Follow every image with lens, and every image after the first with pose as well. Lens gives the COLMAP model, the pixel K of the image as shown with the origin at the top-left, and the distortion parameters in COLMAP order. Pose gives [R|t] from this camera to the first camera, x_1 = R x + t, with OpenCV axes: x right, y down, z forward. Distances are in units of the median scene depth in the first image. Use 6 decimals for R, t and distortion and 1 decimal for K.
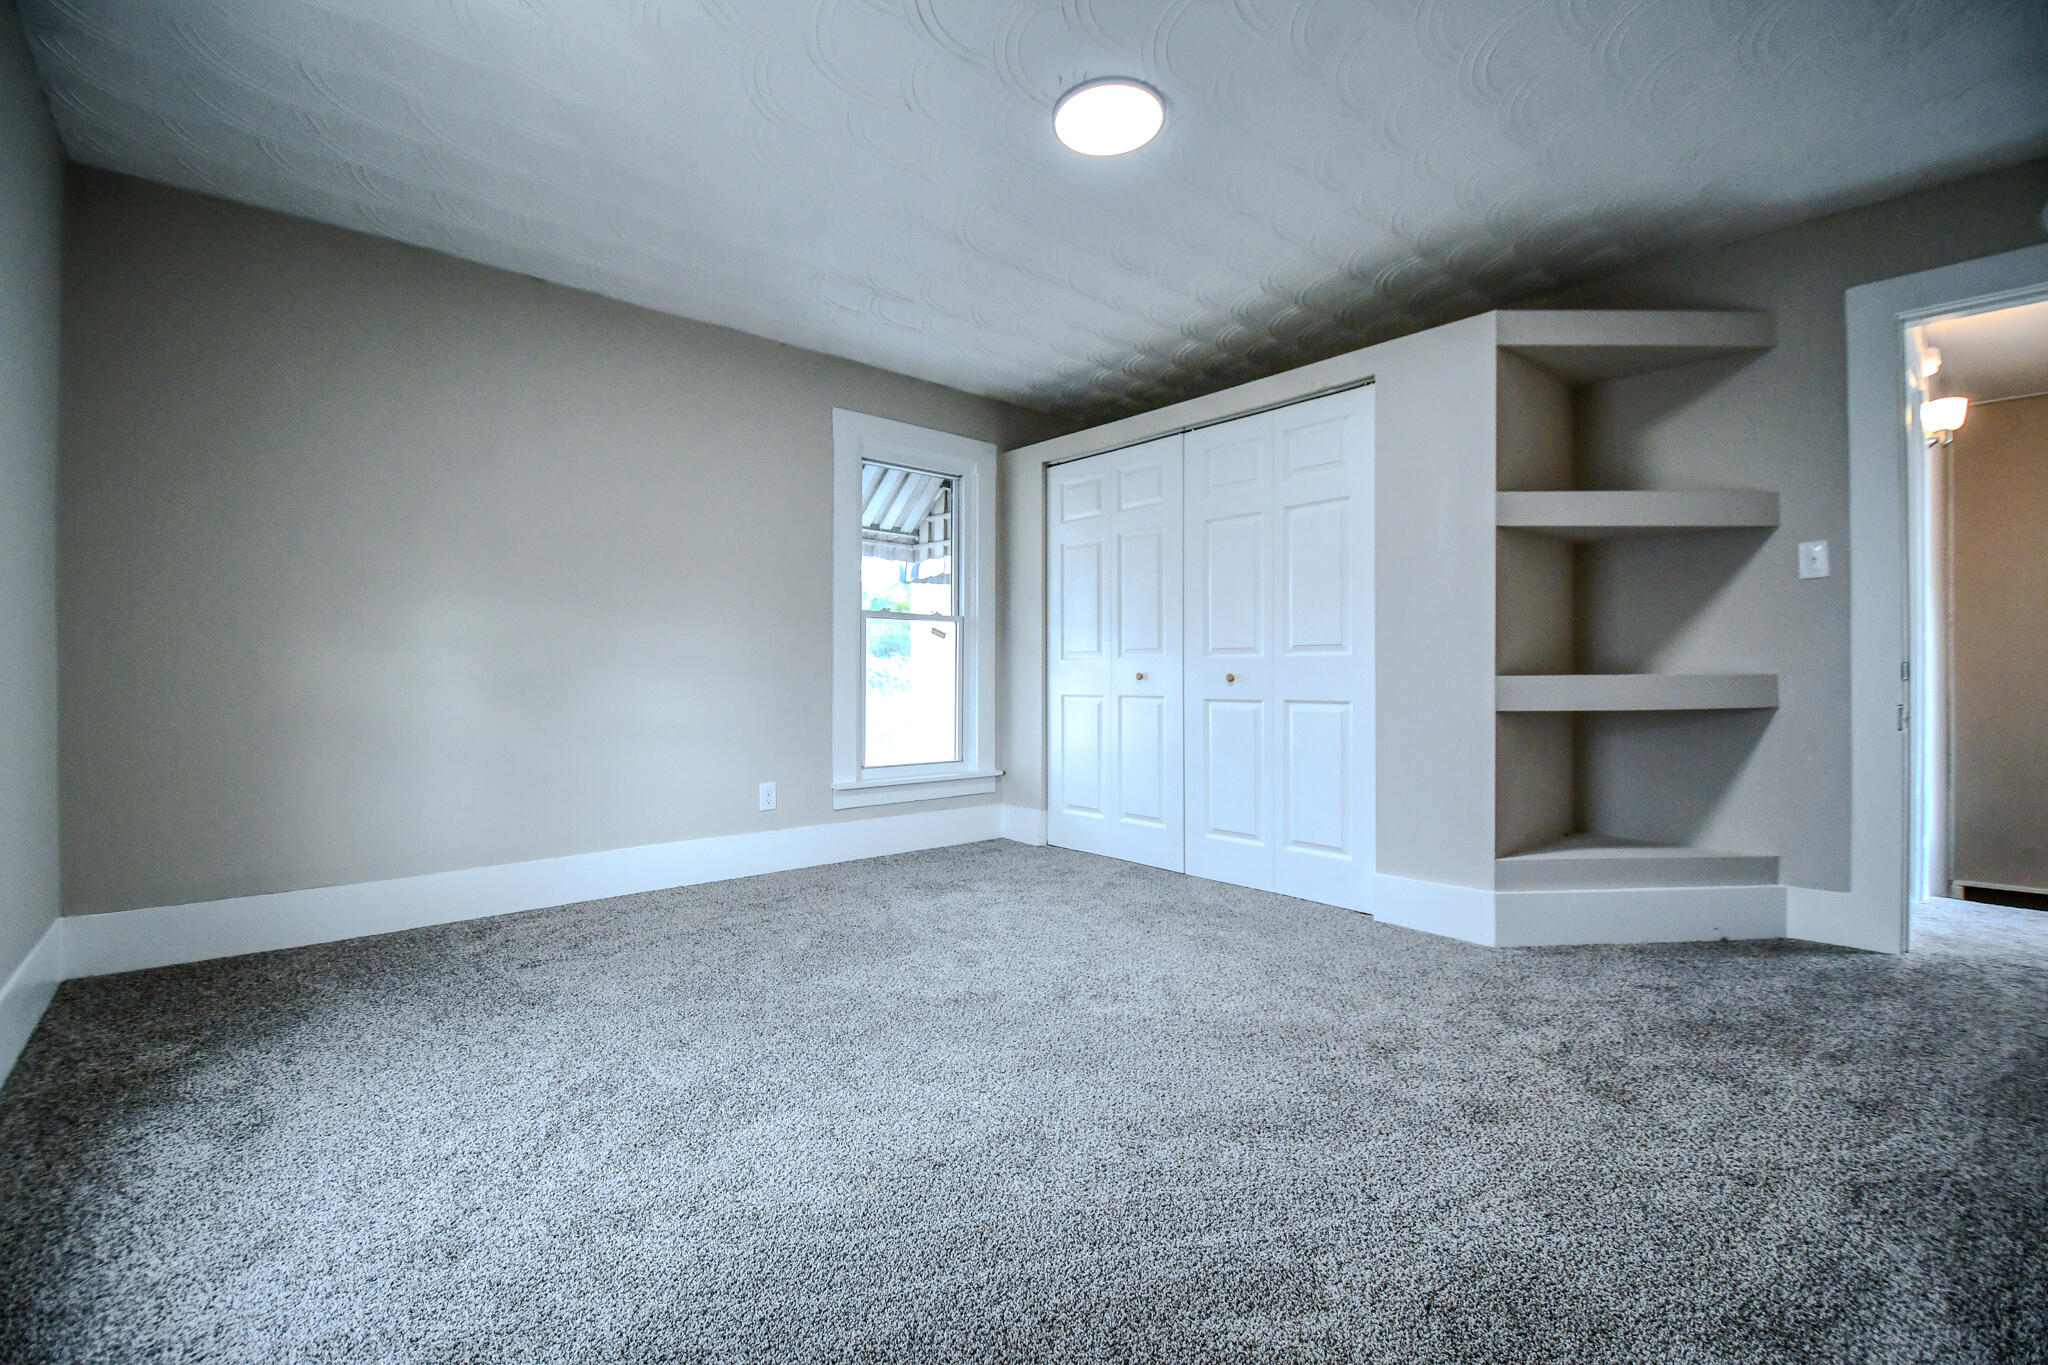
lens RADIAL K [[886.8, 0, 1014.4], [0, 886.8, 670.7], [0, 0, 1]] dist [0.012302, -0.013391]
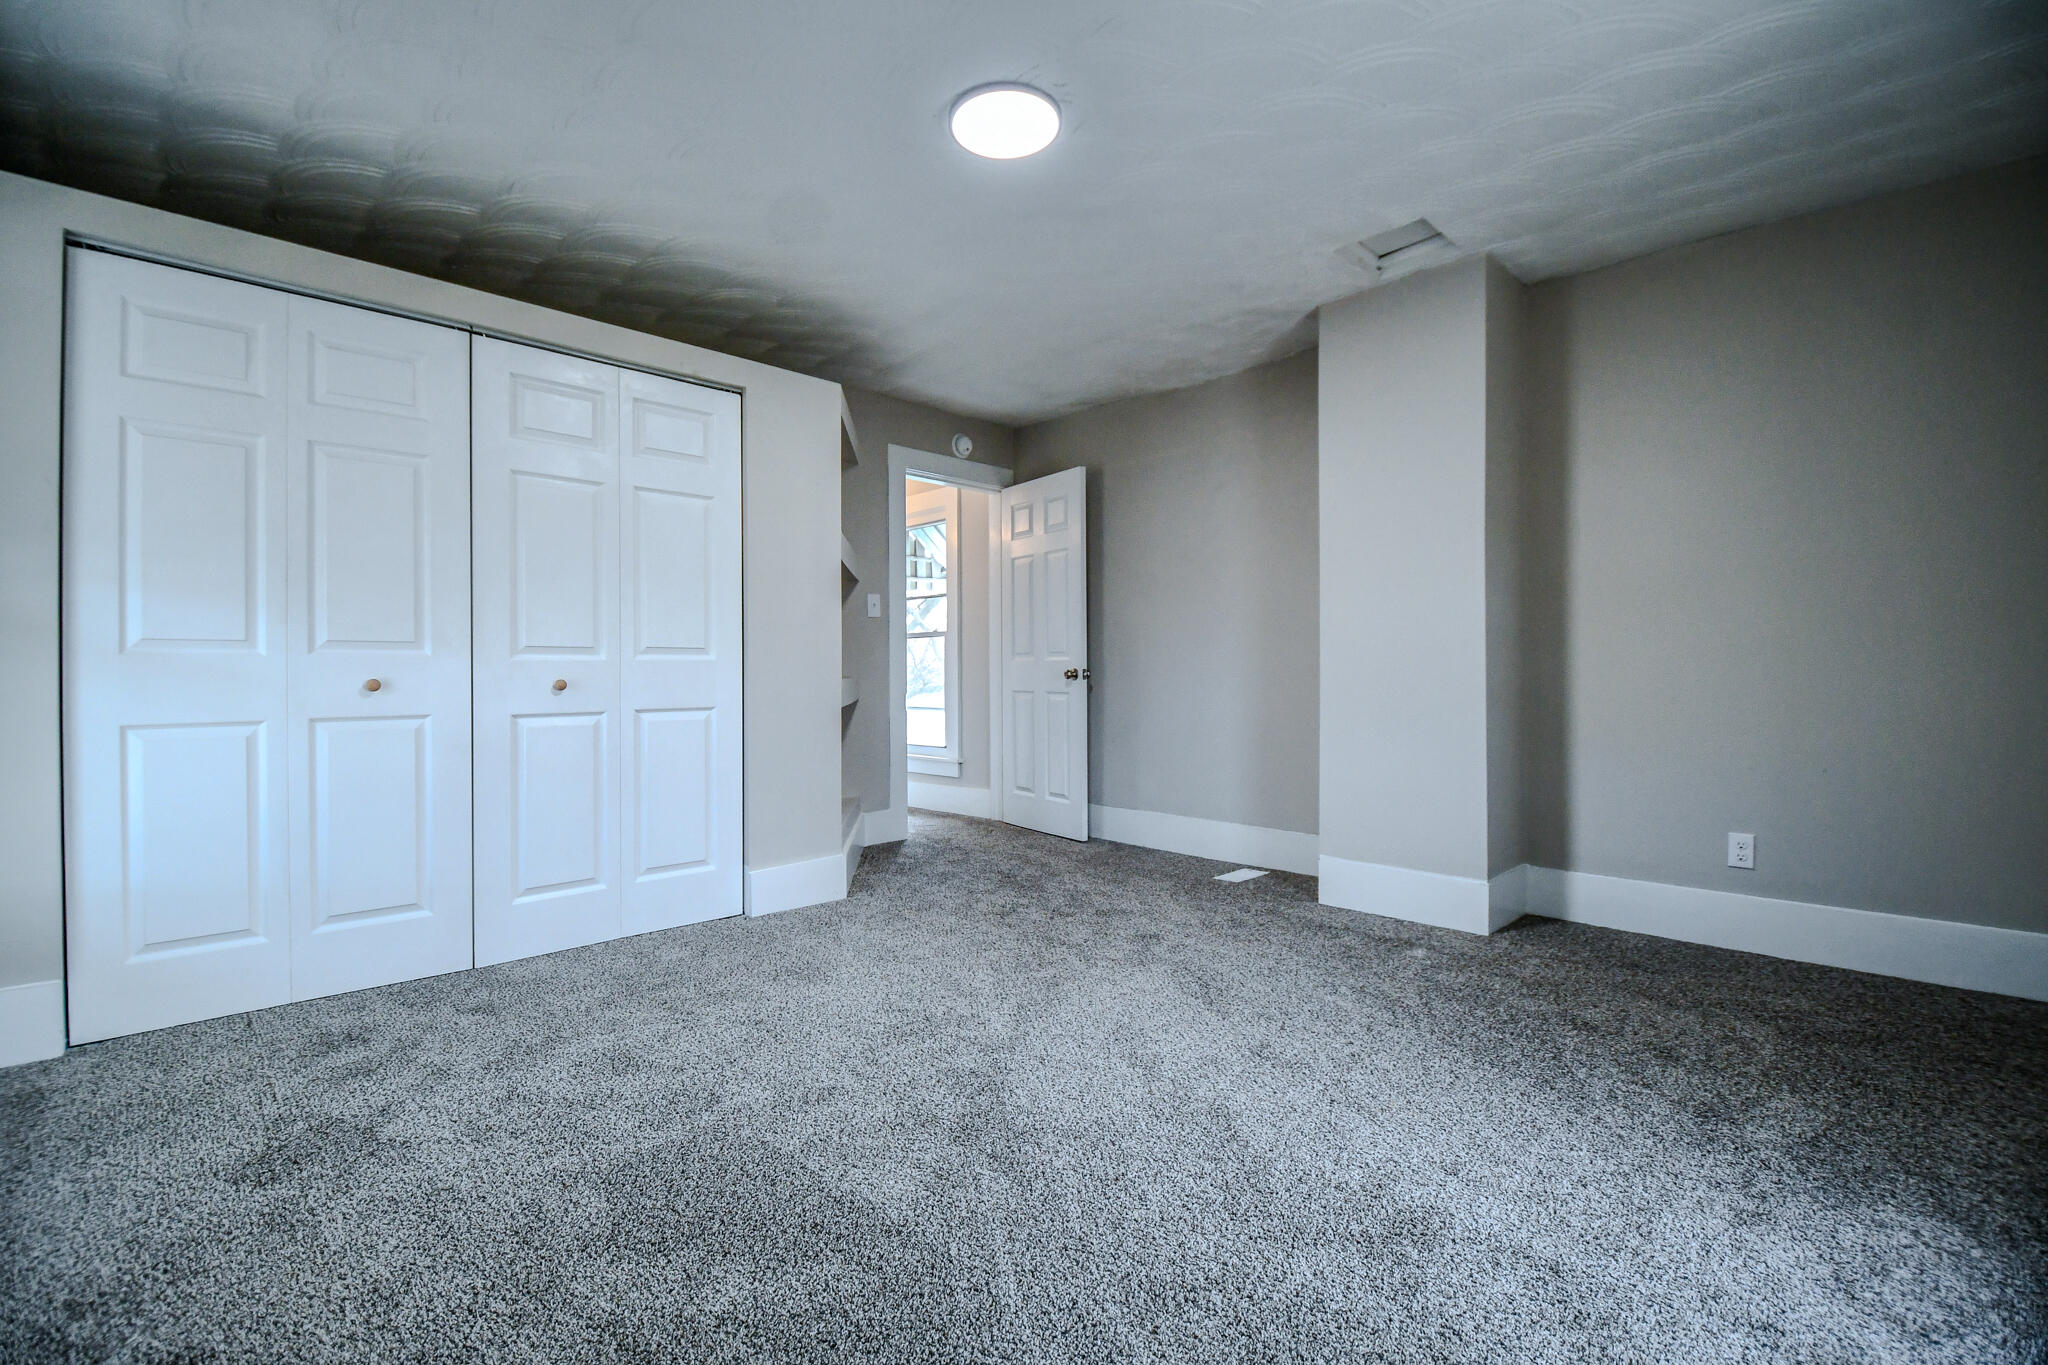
lens RADIAL K [[886.8, 0, 1014.4], [0, 886.8, 670.7], [0, 0, 1]] dist [0.012302, -0.013391]
pose [[-0.042191, 0.007124, 0.999084, -0.553895], [0.003639, 0.999969, -0.006976, 0.002499], [-0.999103, 0.003341, -0.042215, 0.641804]]
